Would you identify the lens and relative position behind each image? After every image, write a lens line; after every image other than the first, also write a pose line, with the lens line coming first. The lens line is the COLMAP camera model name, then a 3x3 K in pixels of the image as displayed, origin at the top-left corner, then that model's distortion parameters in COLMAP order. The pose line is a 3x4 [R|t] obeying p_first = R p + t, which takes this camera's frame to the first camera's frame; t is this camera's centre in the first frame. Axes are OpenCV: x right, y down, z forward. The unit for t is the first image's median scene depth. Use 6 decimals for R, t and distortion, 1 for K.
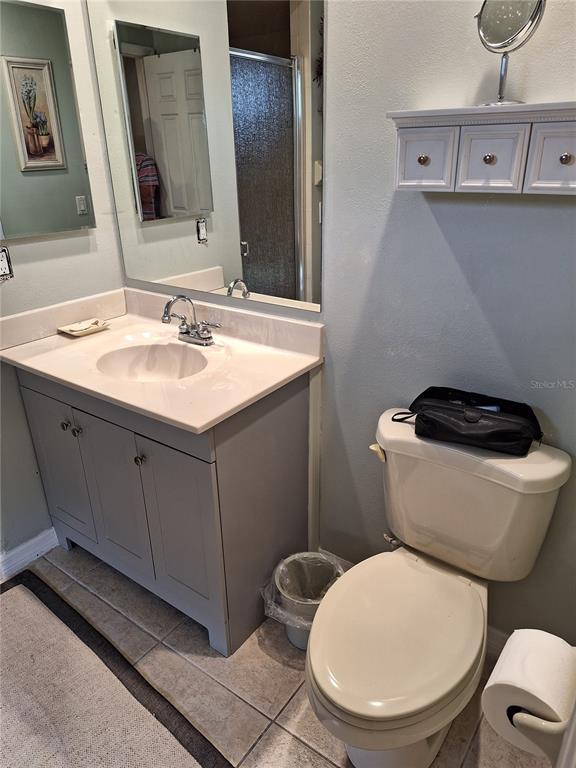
lens RADIAL K [[545.7, 0, 288.0], [0, 545.7, 384.0], [0, 0, 1]] dist [0.038178, -0.032915]
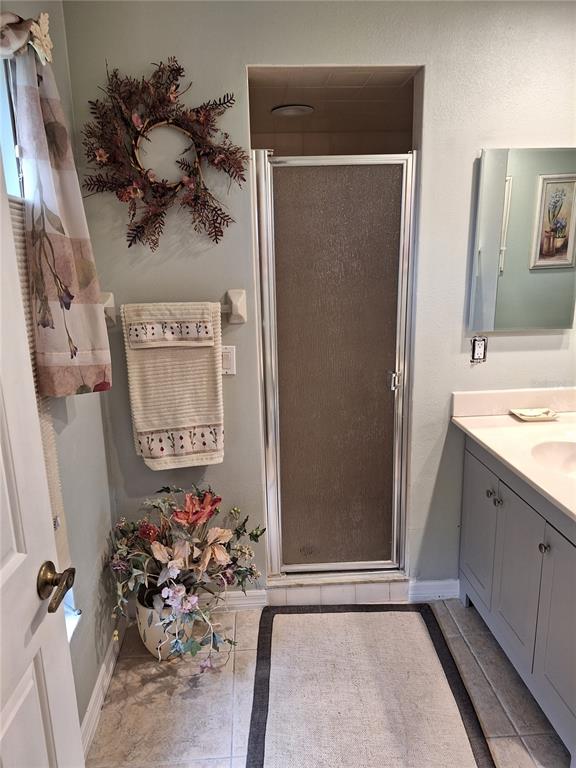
lens RADIAL K [[545.7, 0, 288.0], [0, 545.7, 384.0], [0, 0, 1]] dist [0.038178, -0.032915]
pose [[0.660010, 0.190009, -0.726831, 0.086587], [-0.291819, 0.956356, -0.014980, -0.001438], [0.692263, 0.221990, 0.686653, -0.101541]]
